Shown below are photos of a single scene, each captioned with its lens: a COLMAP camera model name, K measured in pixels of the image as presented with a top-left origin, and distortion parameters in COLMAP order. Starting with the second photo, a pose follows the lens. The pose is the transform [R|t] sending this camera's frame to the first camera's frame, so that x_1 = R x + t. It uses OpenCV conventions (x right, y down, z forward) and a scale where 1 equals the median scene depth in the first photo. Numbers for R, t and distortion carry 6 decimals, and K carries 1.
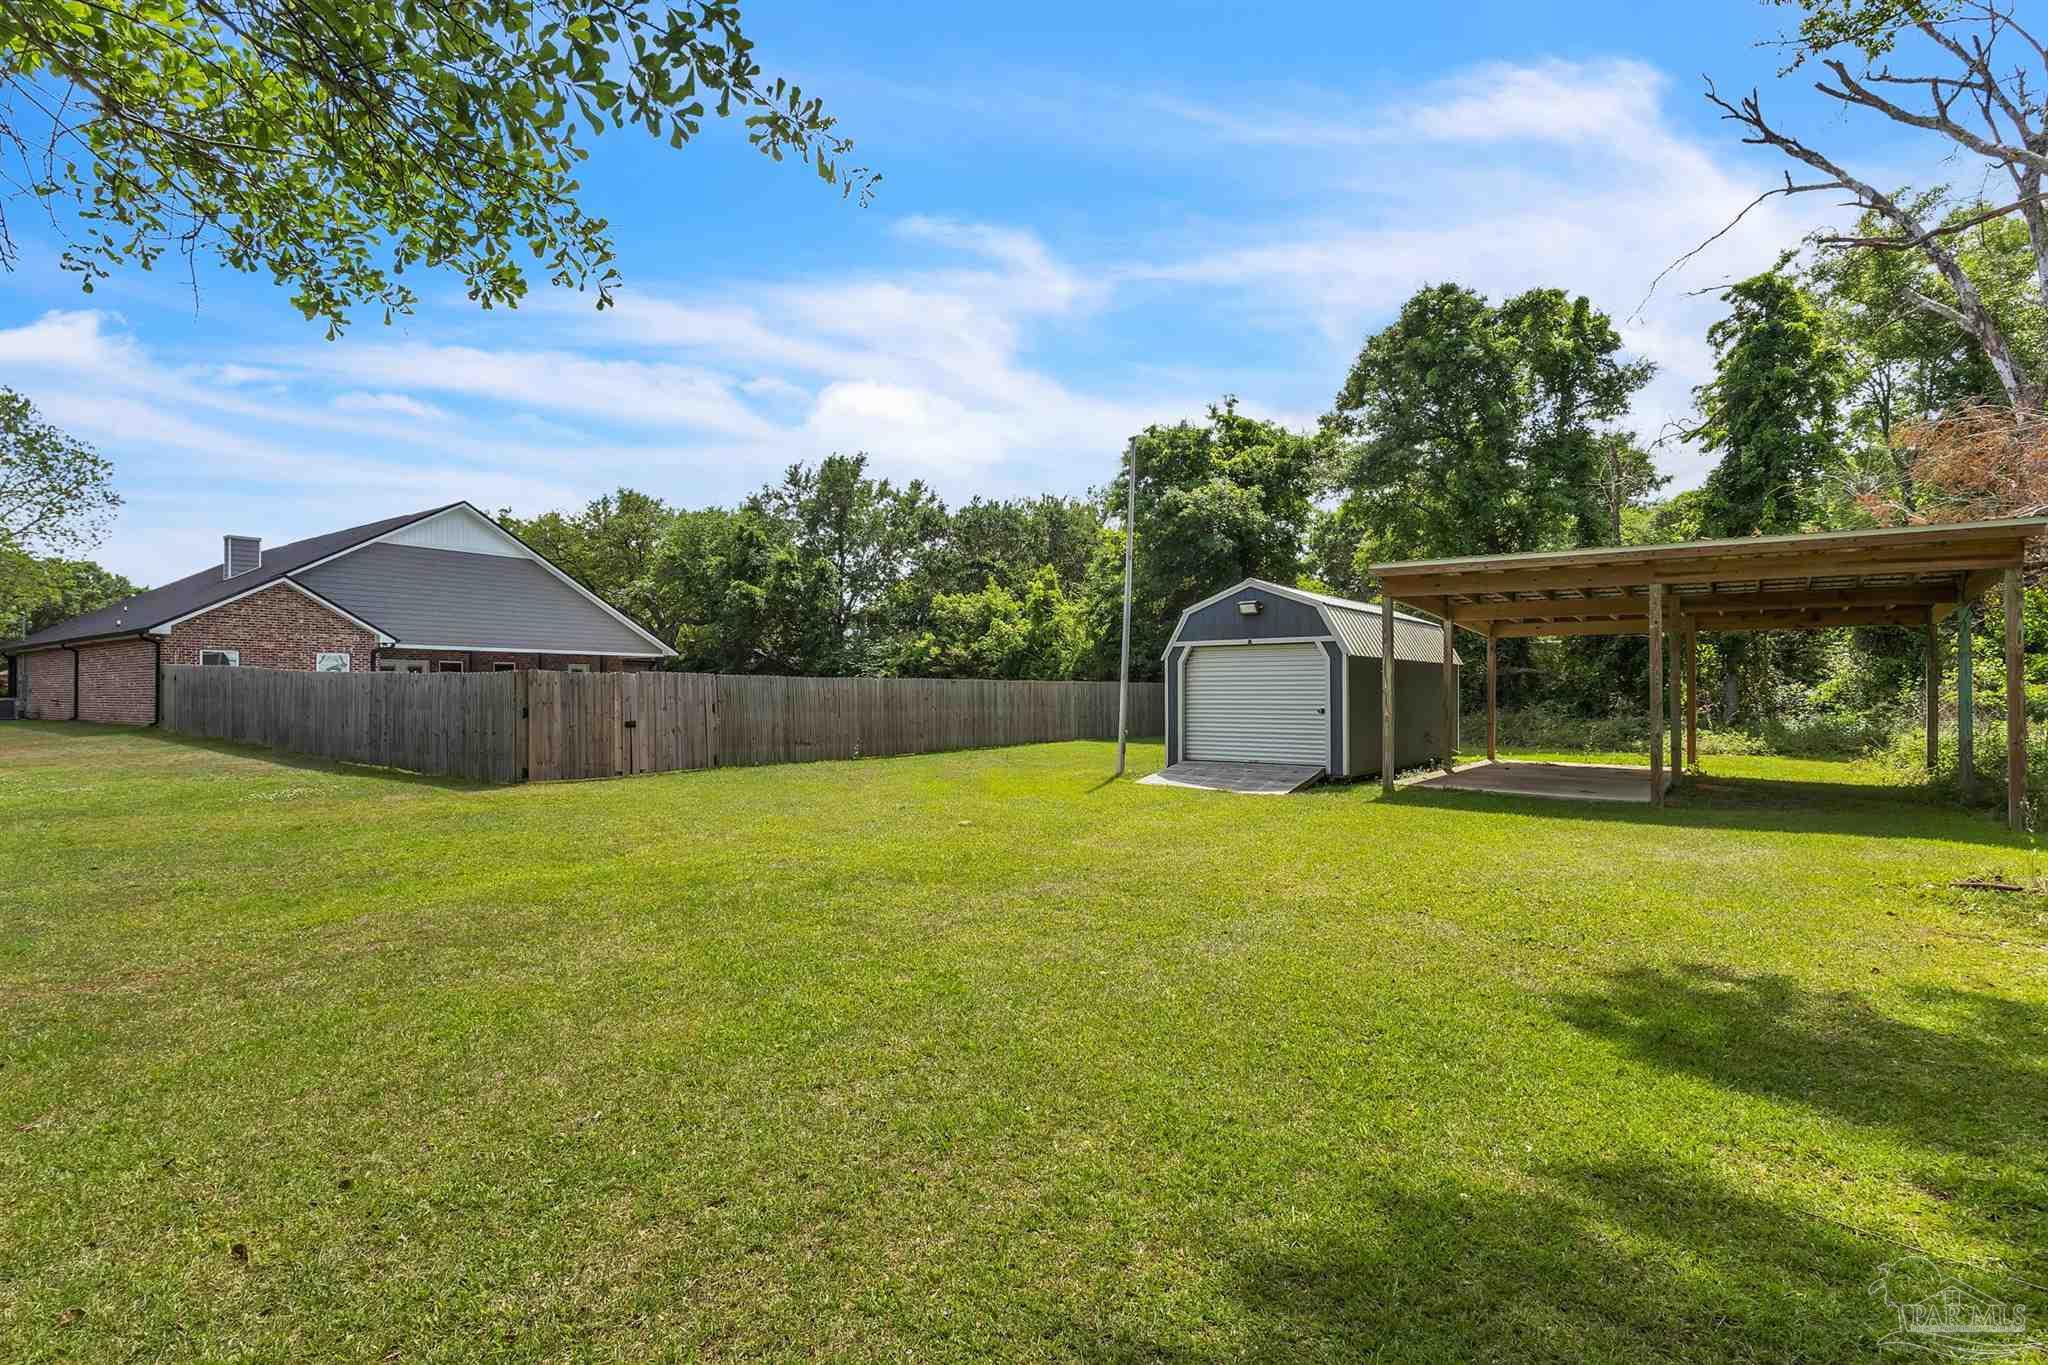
lens RADIAL K [[955.9, 0, 1025.3], [0, 955.9, 687.6], [0, 0, 1]] dist [-0.000140, 0.002129]
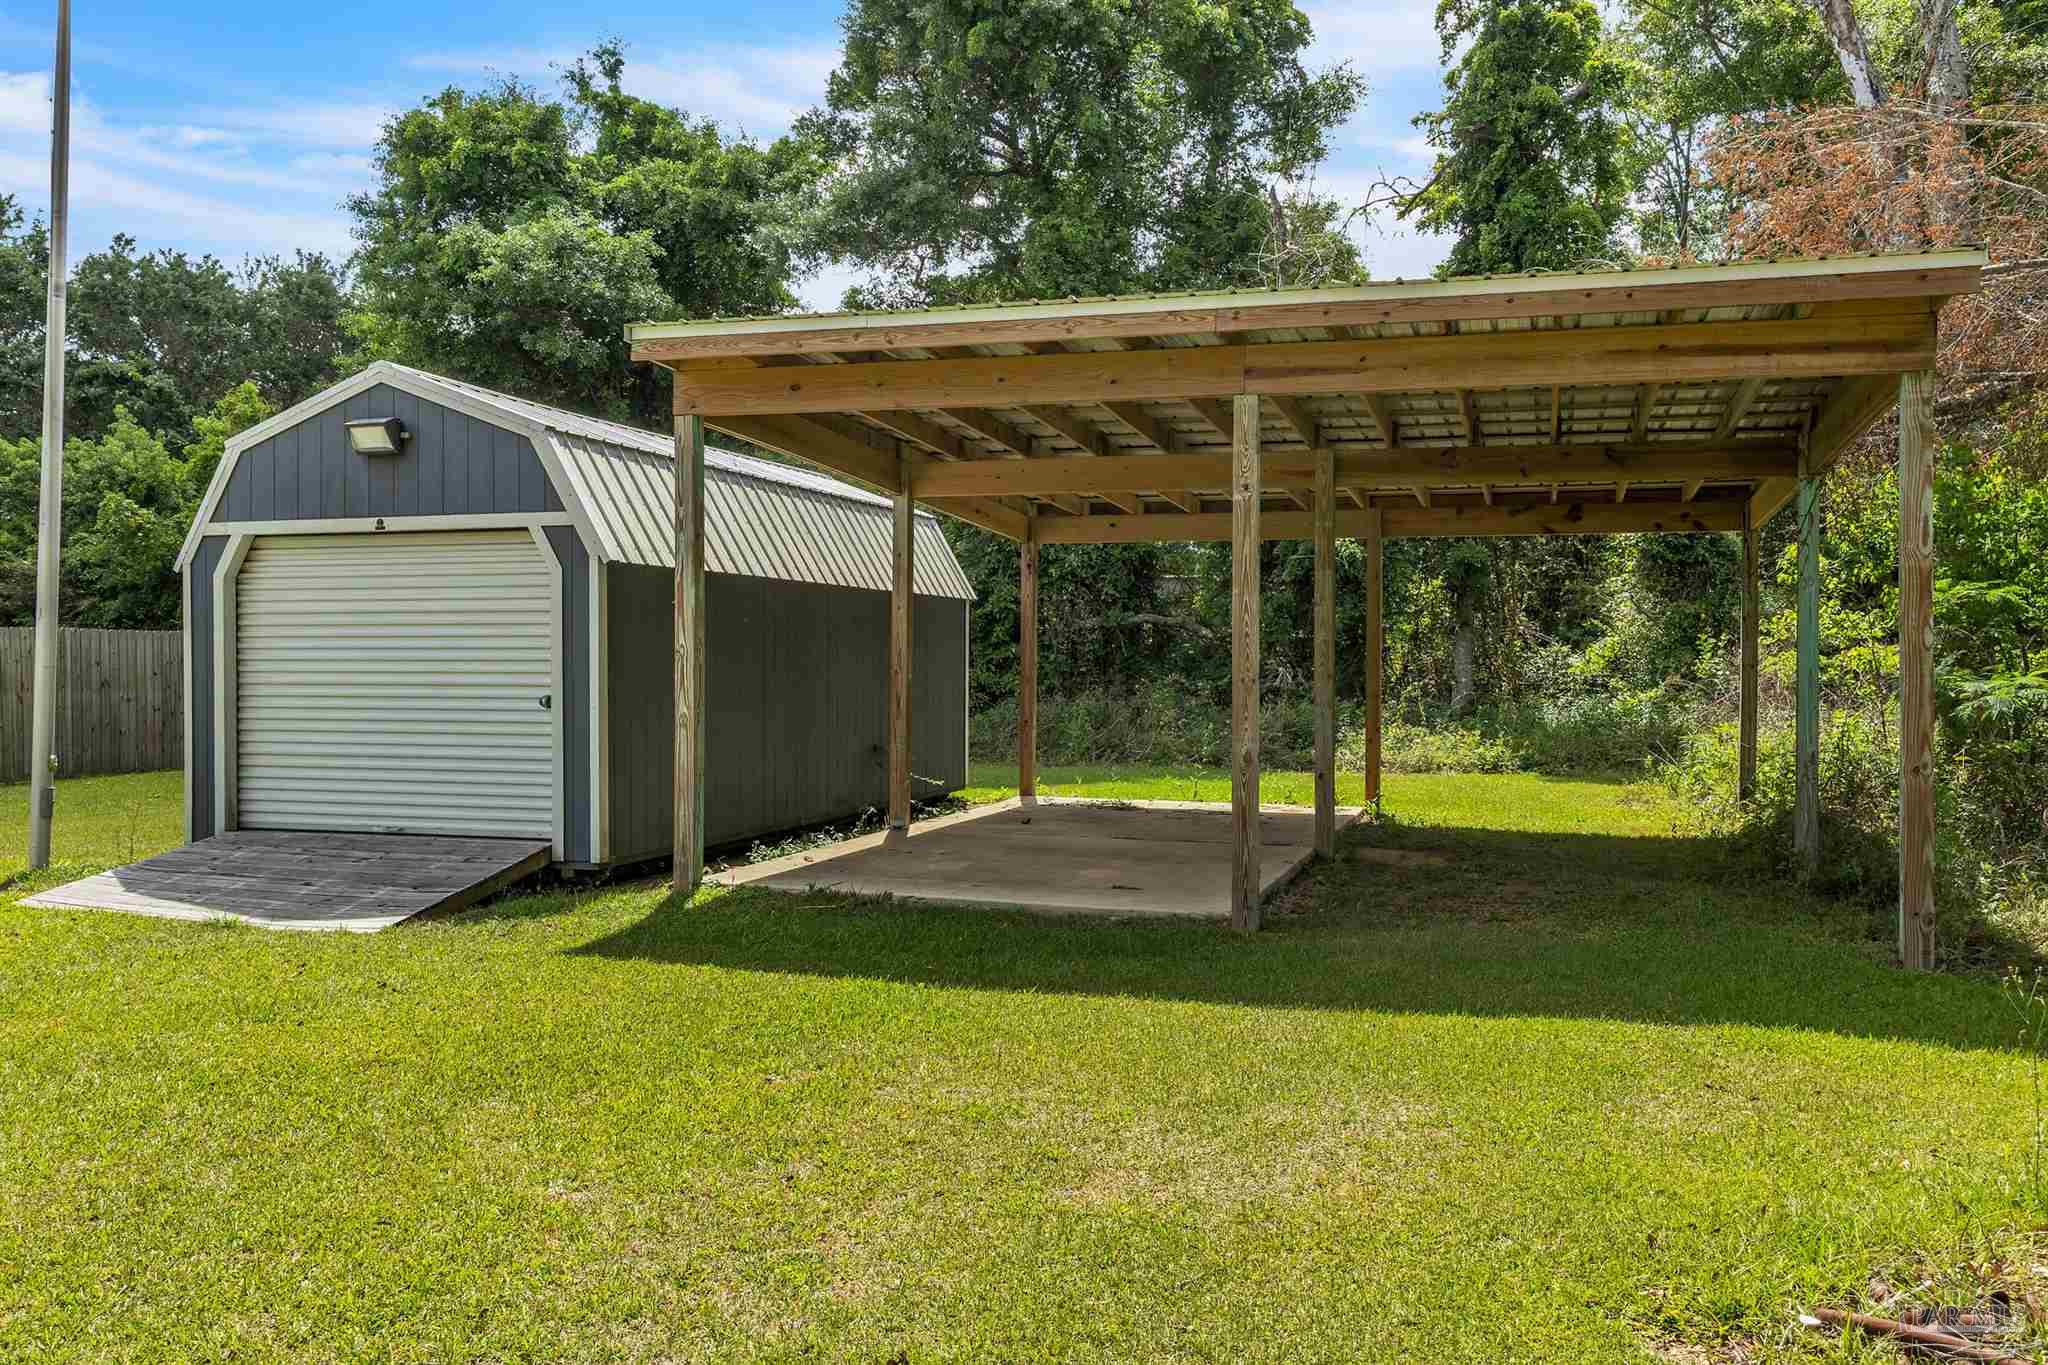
lens RADIAL K [[1644.6, 0, 1022.4], [0, 1644.6, 695.5], [0, 0, 1]] dist [0.000029, 0.005956]
pose [[0.937963, -0.005986, 0.346682, 0.161918], [-0.003119, 0.999665, 0.025698, 0.002370], [-0.346720, -0.025185, 0.937630, 0.182104]]
